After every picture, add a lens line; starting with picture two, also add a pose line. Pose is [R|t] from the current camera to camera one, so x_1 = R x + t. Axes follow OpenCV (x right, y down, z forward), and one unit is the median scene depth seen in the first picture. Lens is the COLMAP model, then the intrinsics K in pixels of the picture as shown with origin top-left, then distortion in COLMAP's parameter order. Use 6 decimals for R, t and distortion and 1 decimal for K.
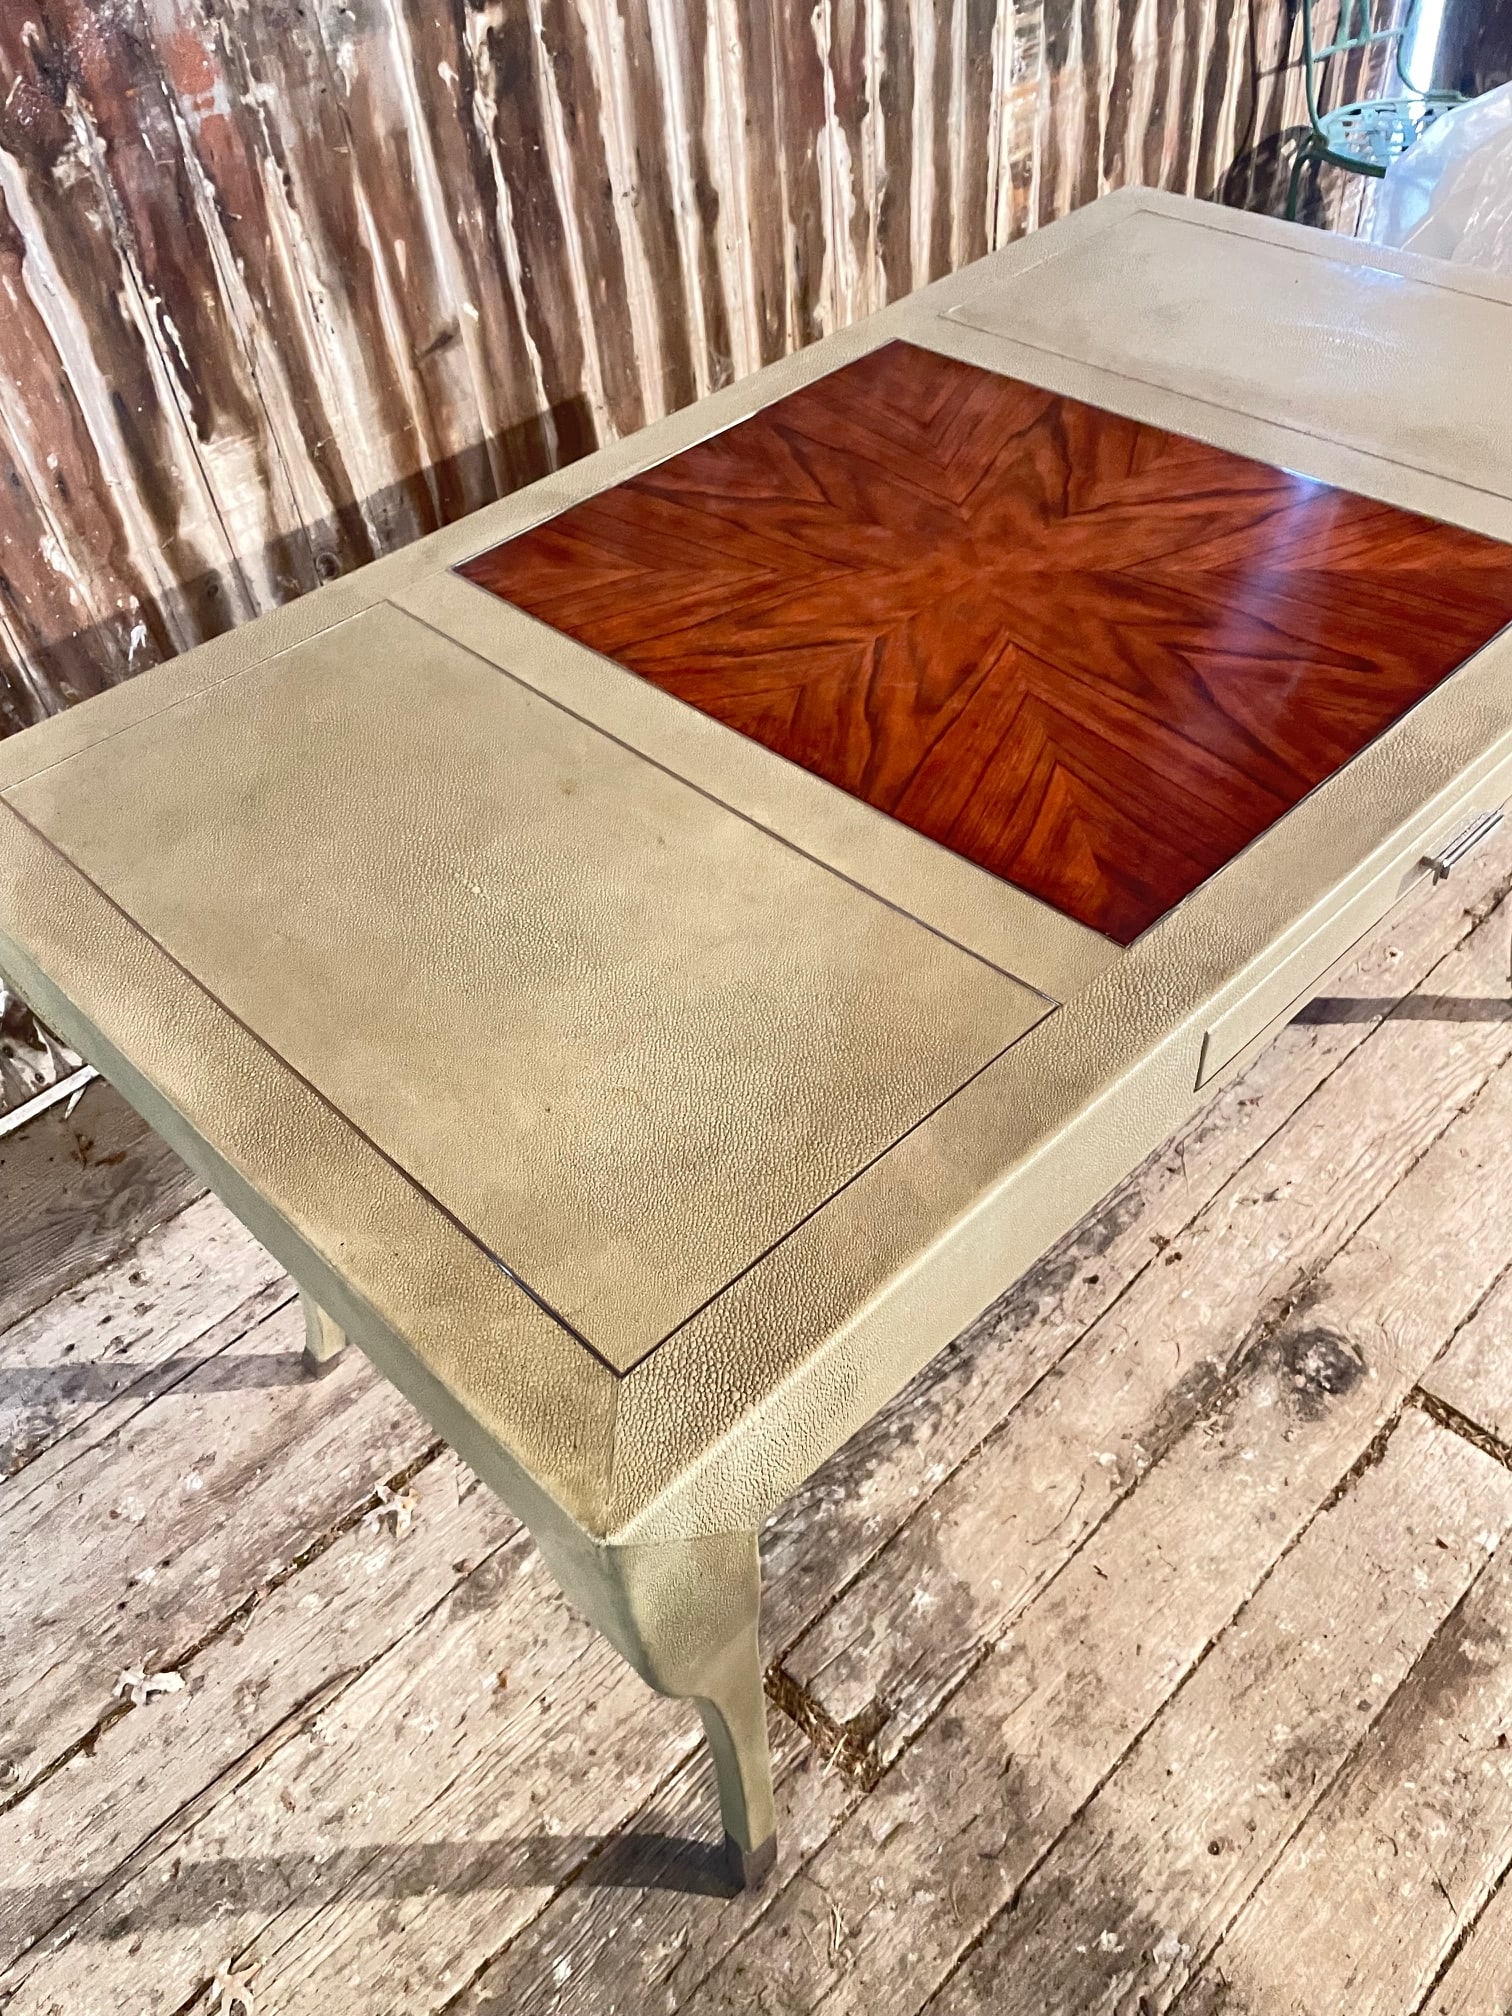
lens RADIAL K [[1540.3, 0, 773.2], [0, 1540.3, 1022.8], [0, 0, 1]] dist [0.081857, -0.120605]
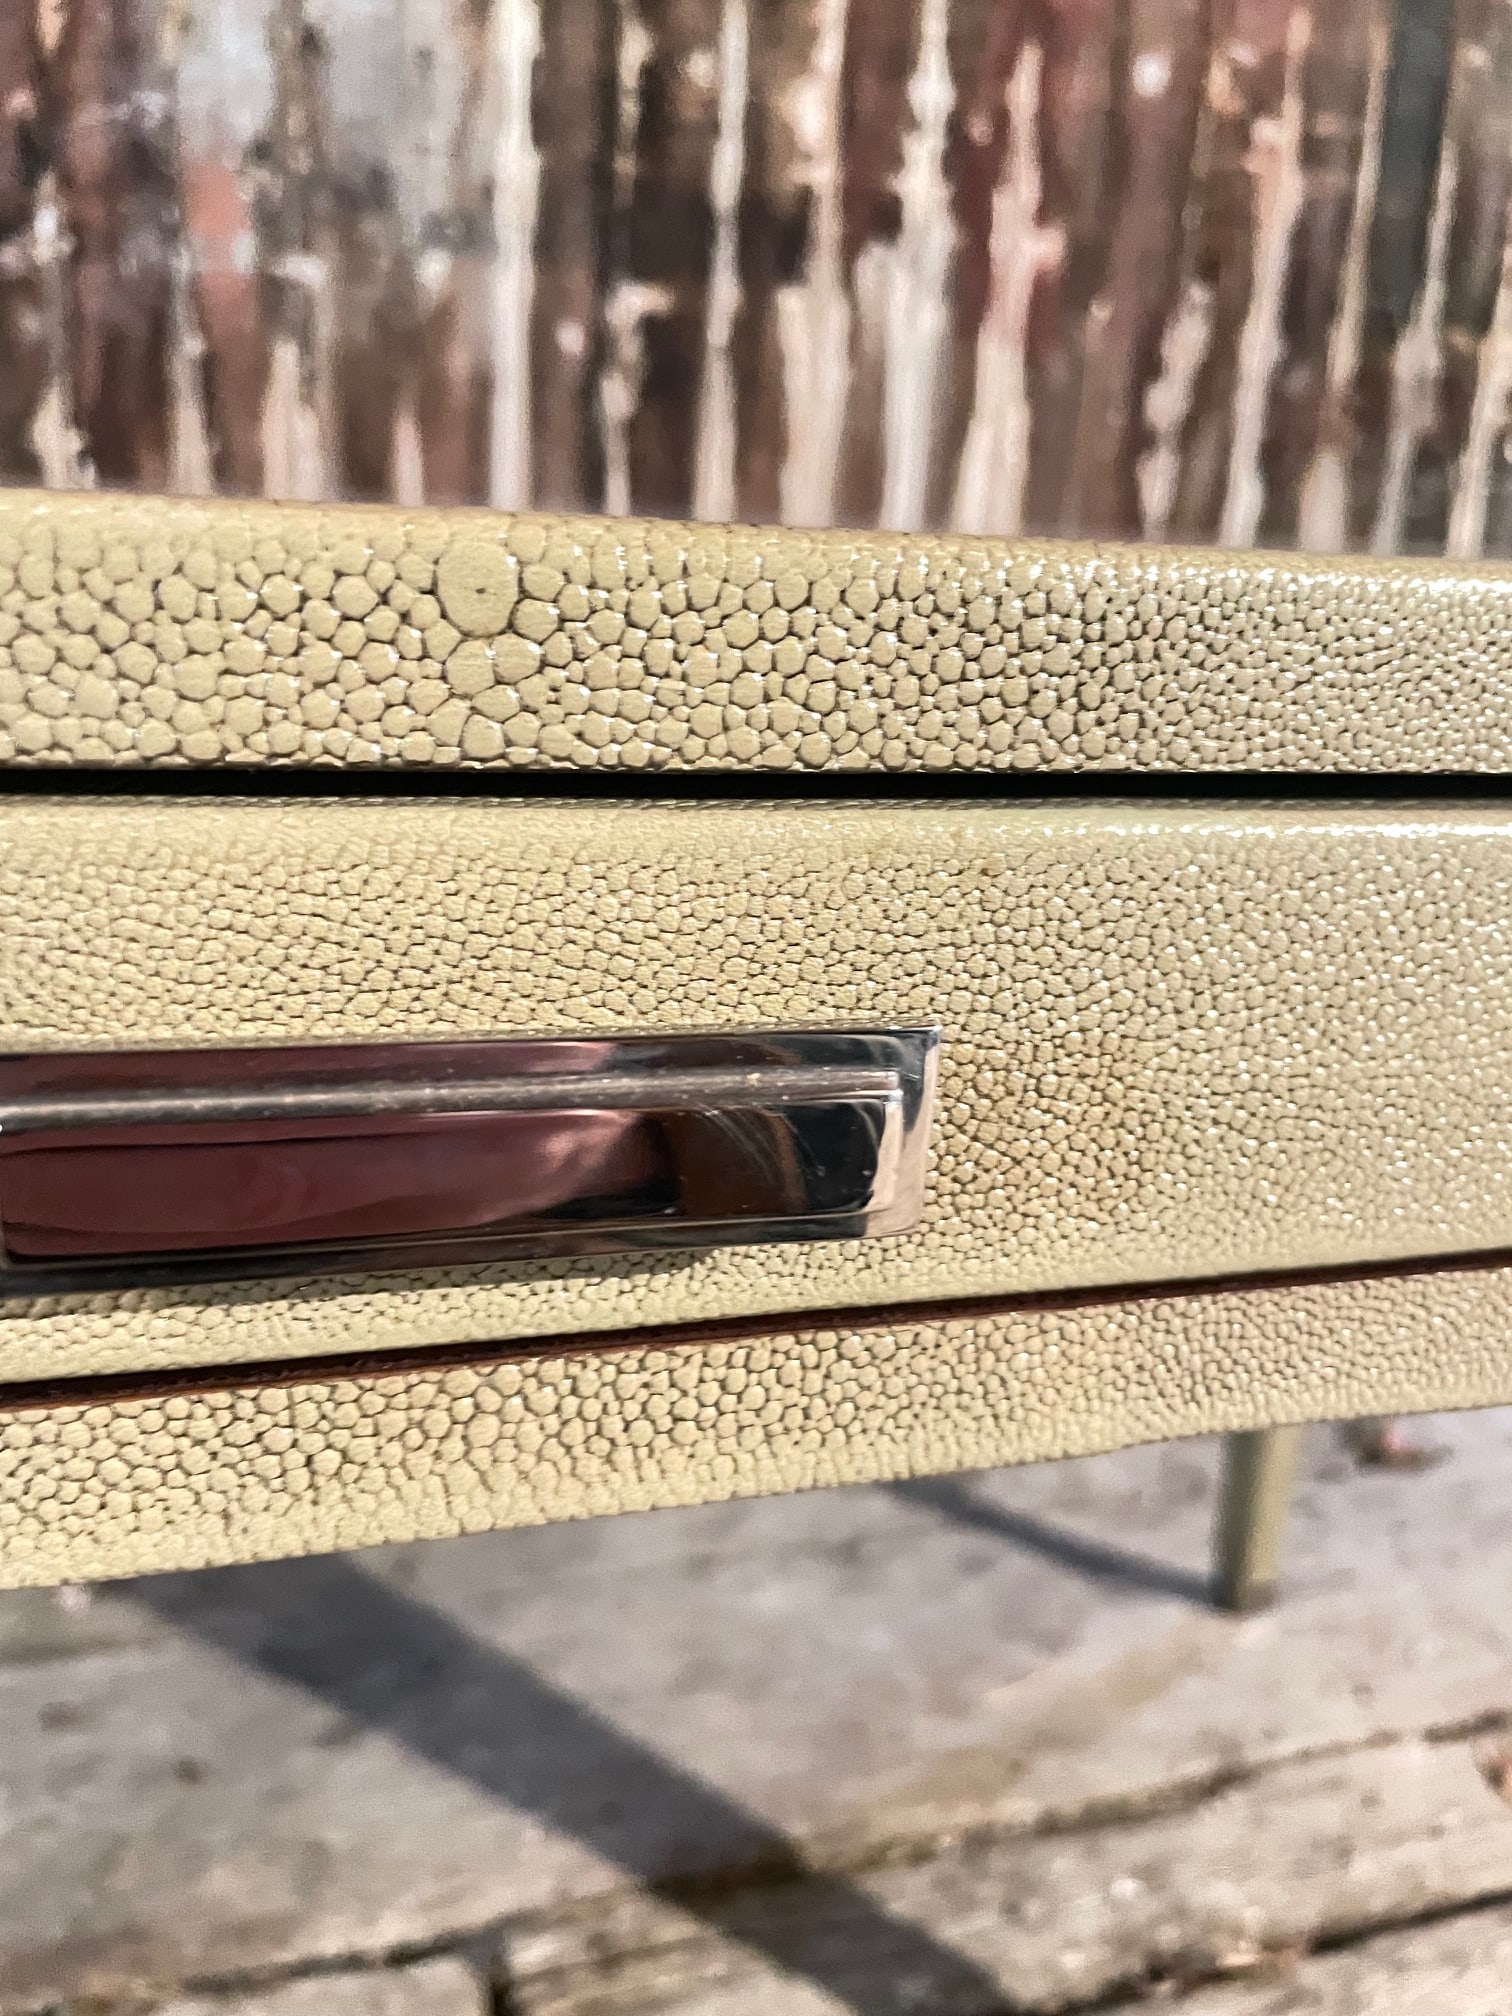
lens RADIAL K [[1575.6, 0, 756.0], [0, 1575.6, 1008.0], [0, 0, 1]] dist [0.058059, -0.128729]
pose [[0.869718, 0.246040, -0.427849, 0.332942], [-0.423359, 0.817490, -0.390483, -0.055675], [0.253688, 0.520744, 0.815149, 0.589769]]
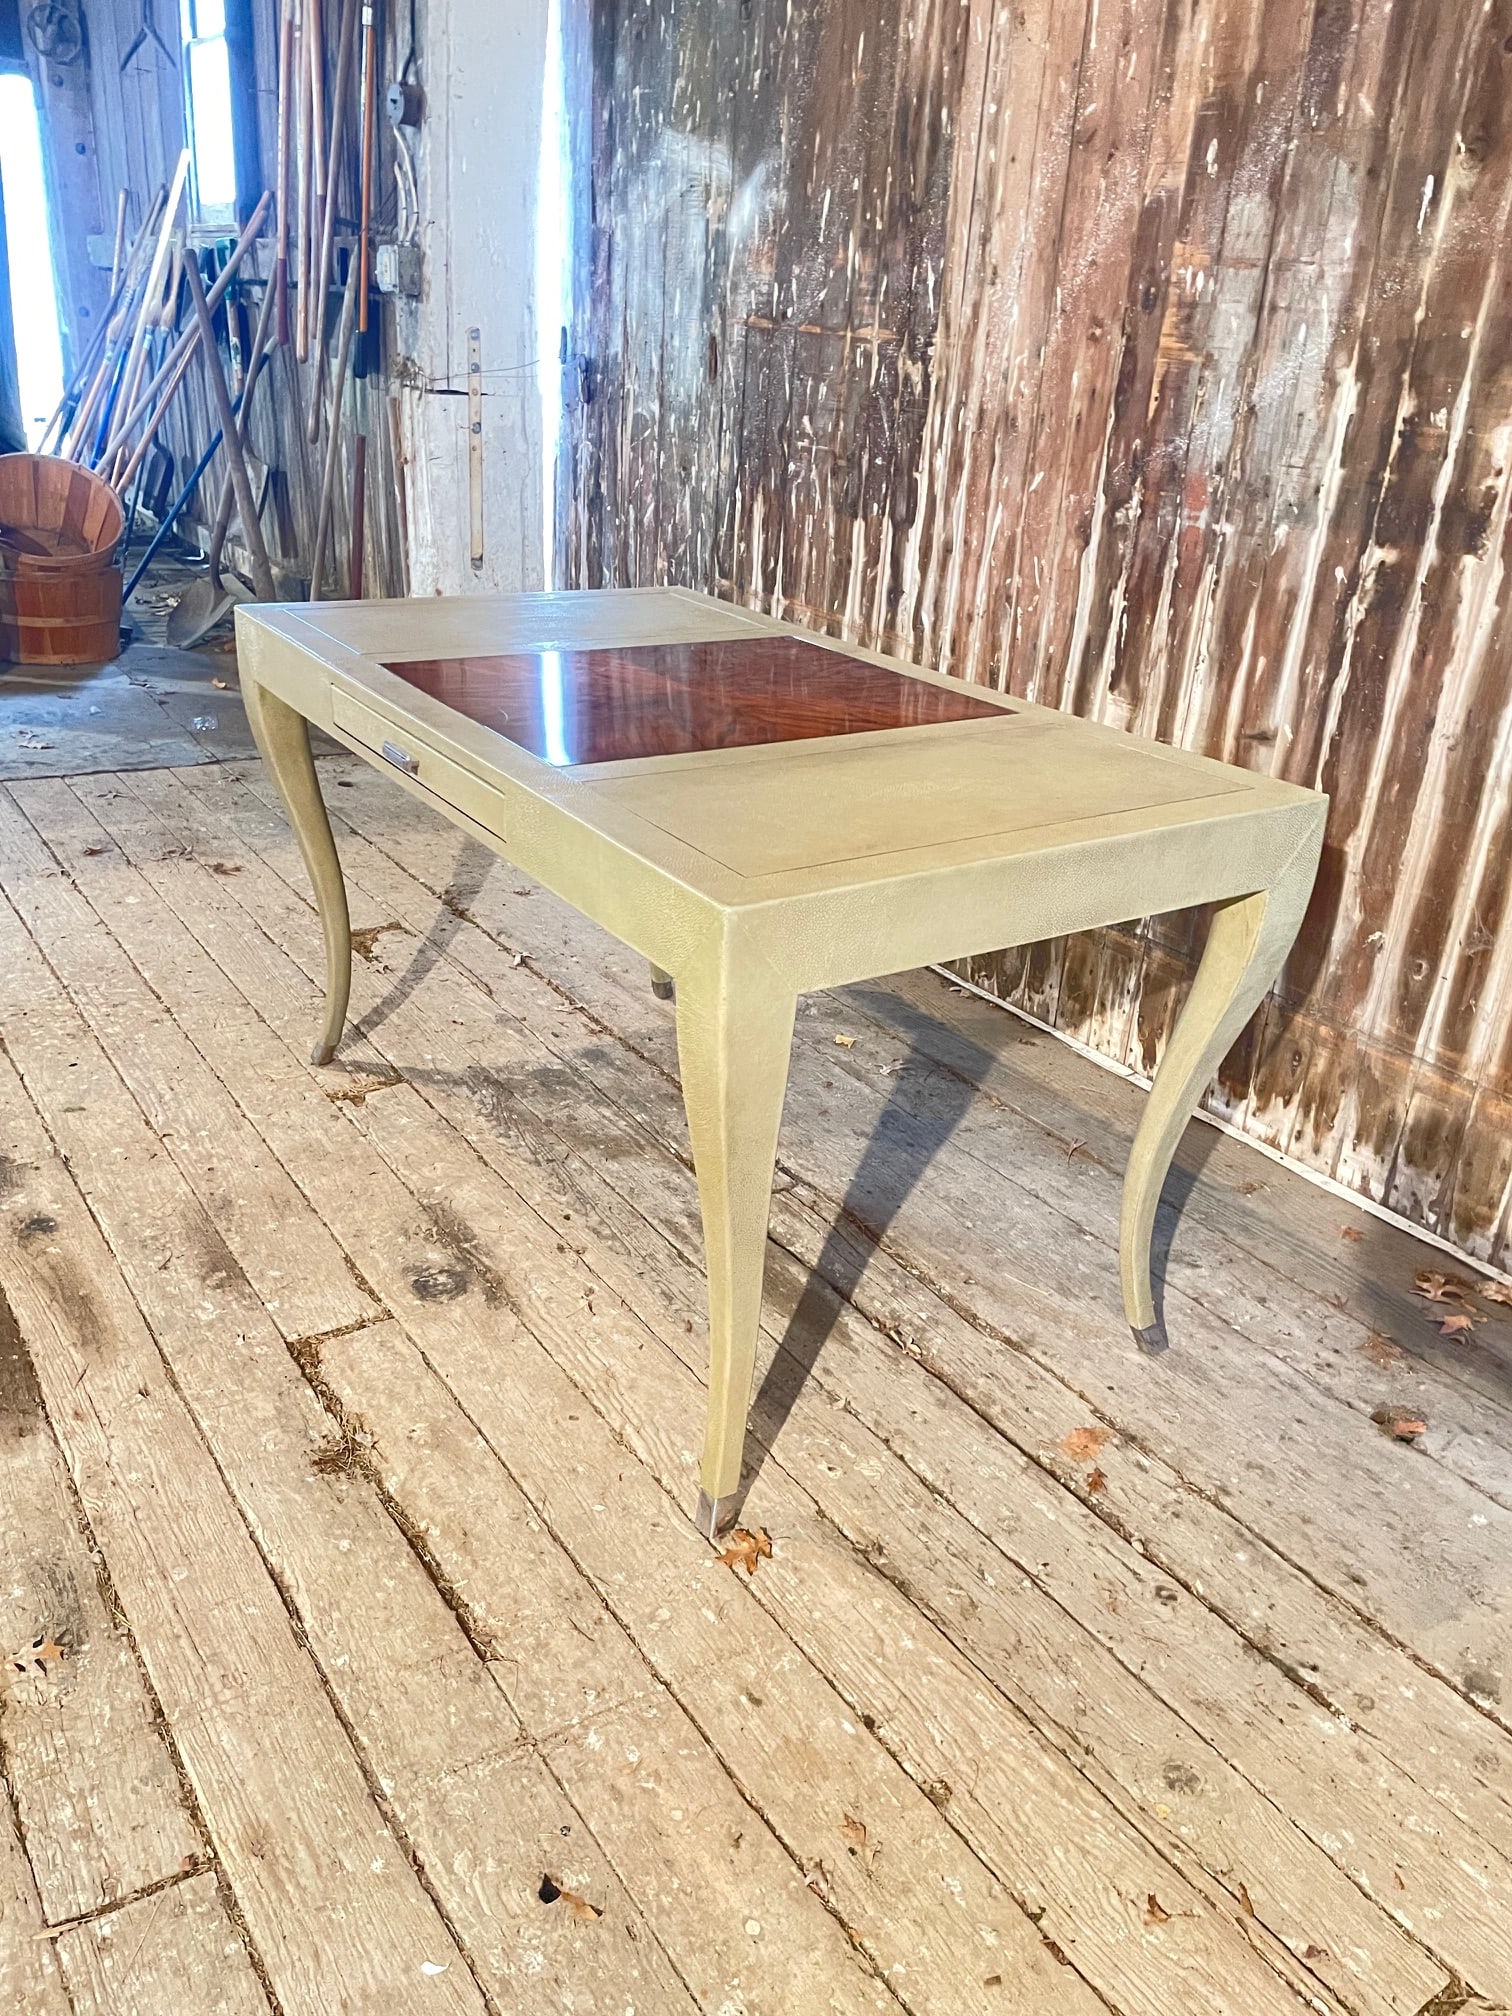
lens RADIAL K [[1532.7, 0, 771.1], [0, 1532.7, 1013.0], [0, 0, 1]] dist [0.085513, -0.121459]
pose [[-0.195737, 0.459598, -0.866289, 1.341013], [-0.735931, 0.515009, 0.439513, -0.699761], [0.648146, 0.723558, 0.237426, 0.693559]]
